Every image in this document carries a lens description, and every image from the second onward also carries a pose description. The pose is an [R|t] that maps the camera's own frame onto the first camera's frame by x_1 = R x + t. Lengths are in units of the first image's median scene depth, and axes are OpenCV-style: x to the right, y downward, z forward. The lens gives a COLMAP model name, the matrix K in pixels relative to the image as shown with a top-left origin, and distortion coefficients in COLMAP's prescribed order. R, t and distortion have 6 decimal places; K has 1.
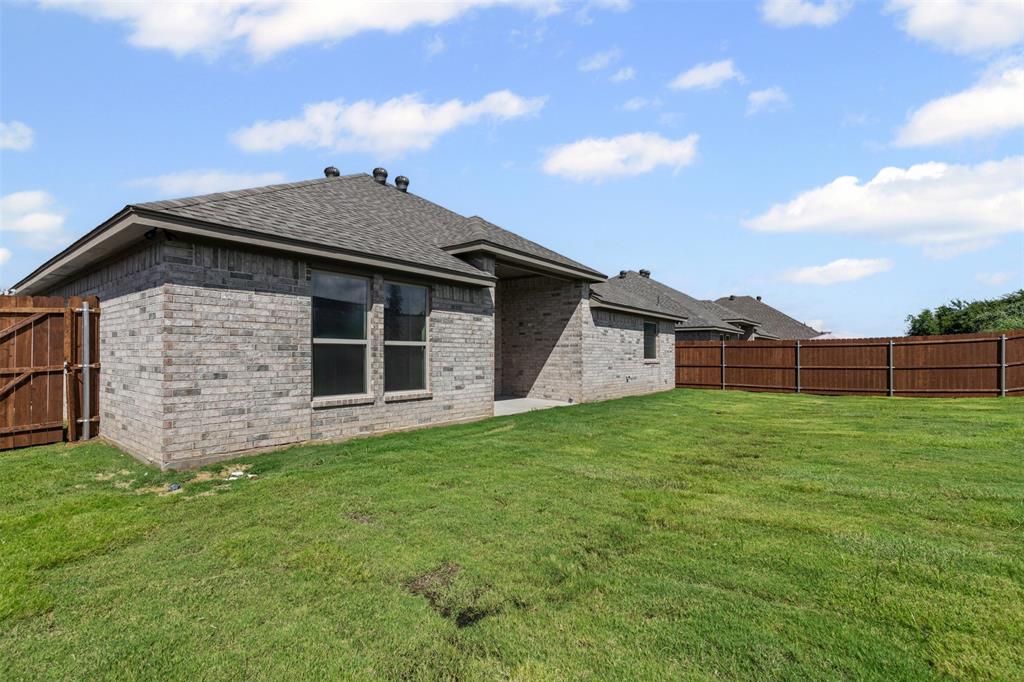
lens RADIAL K [[468.0, 0, 509.9], [0, 468.0, 345.7], [0, 0, 1]] dist [0.004666, -0.000121]
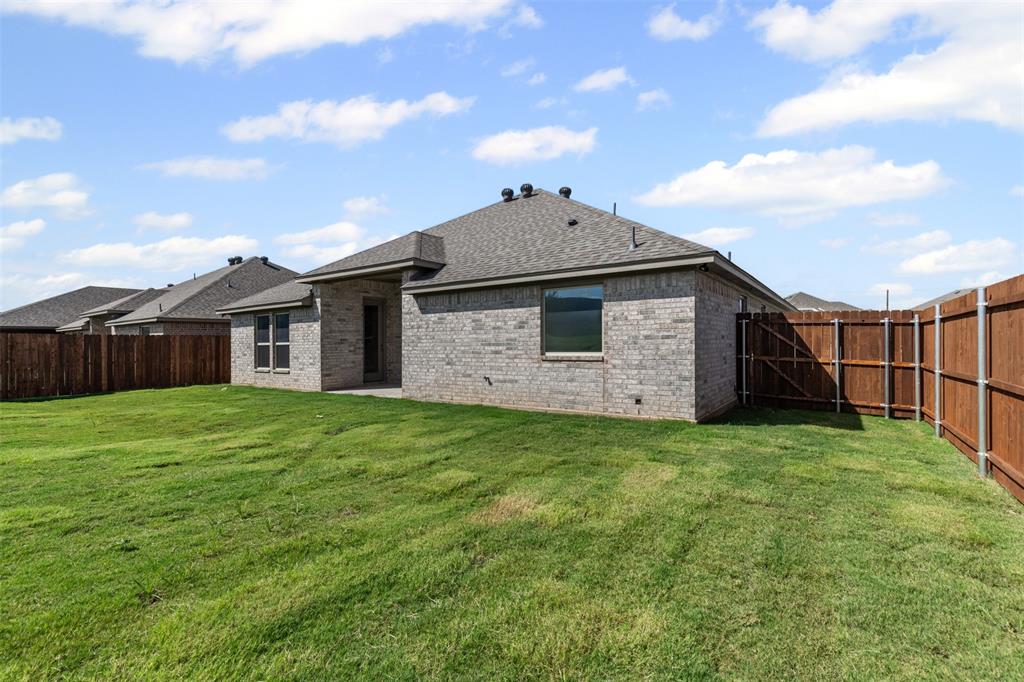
lens RADIAL K [[484.3, 0, 512.0], [0, 484.3, 341.0], [0, 0, 1]] dist [0.000408, -0.000162]
pose [[0.046703, -0.019951, -0.998710, 1.652797], [0.028364, 0.999424, -0.018639, 0.044004], [0.998506, -0.027457, 0.047242, 1.692734]]
